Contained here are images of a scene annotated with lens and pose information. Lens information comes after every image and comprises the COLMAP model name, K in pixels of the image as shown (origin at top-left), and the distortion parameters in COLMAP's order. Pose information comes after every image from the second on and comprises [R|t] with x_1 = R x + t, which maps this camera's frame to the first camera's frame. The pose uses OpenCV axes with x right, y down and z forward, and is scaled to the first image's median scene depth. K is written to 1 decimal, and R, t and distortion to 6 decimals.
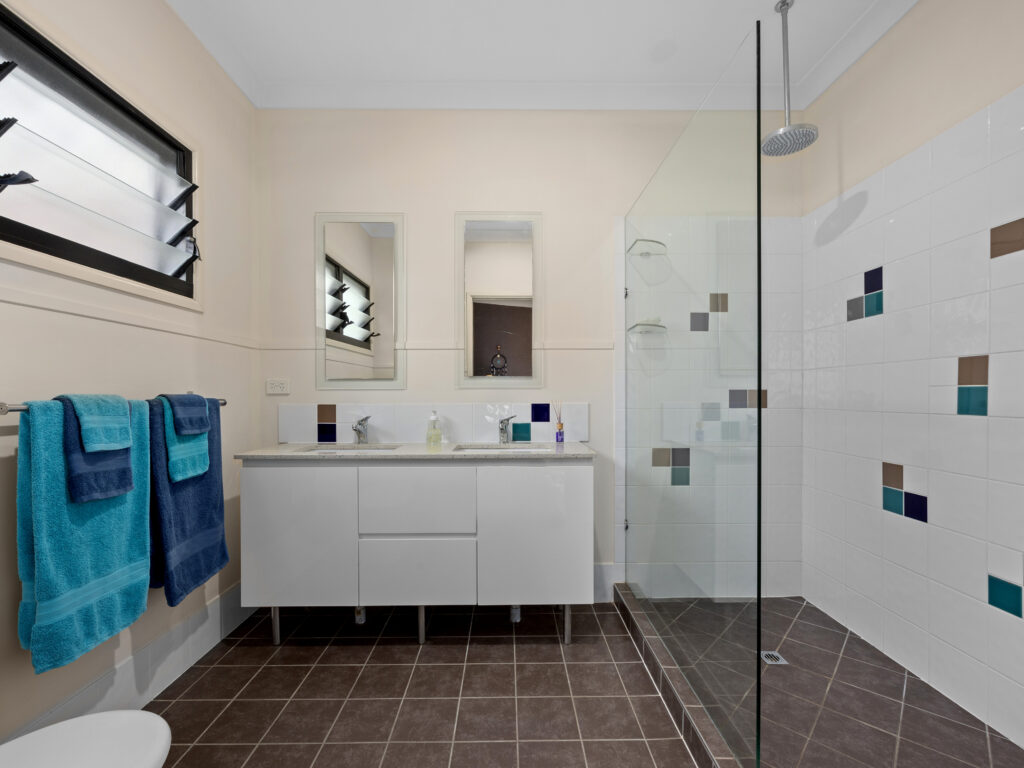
lens RADIAL K [[440.6, 0, 511.6], [0, 440.6, 389.7], [0, 0, 1]] dist [-0.003312, -0.000362]
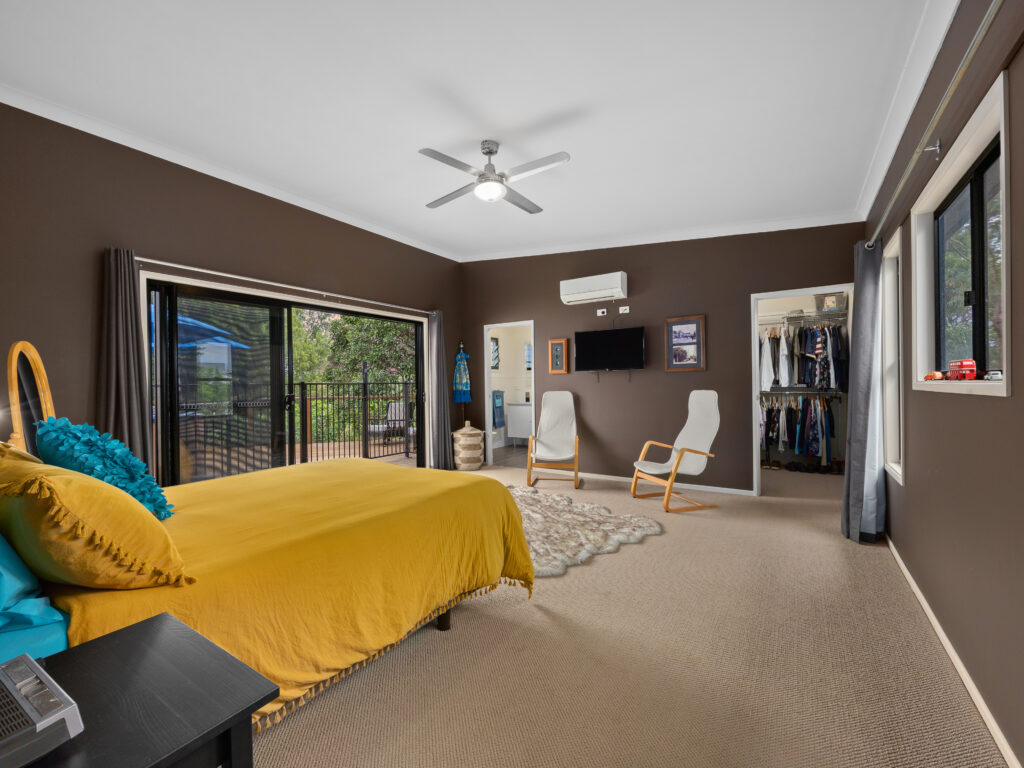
lens RADIAL K [[440.6, 0, 512.5], [0, 440.6, 384.8], [0, 0, 1]] dist [-0.003312, -0.000362]
pose [[0.831072, -0.005387, -0.556139, 2.116377], [0.012641, 0.999878, 0.009204, -0.088657], [0.556022, -0.014679, 0.831038, -2.972197]]
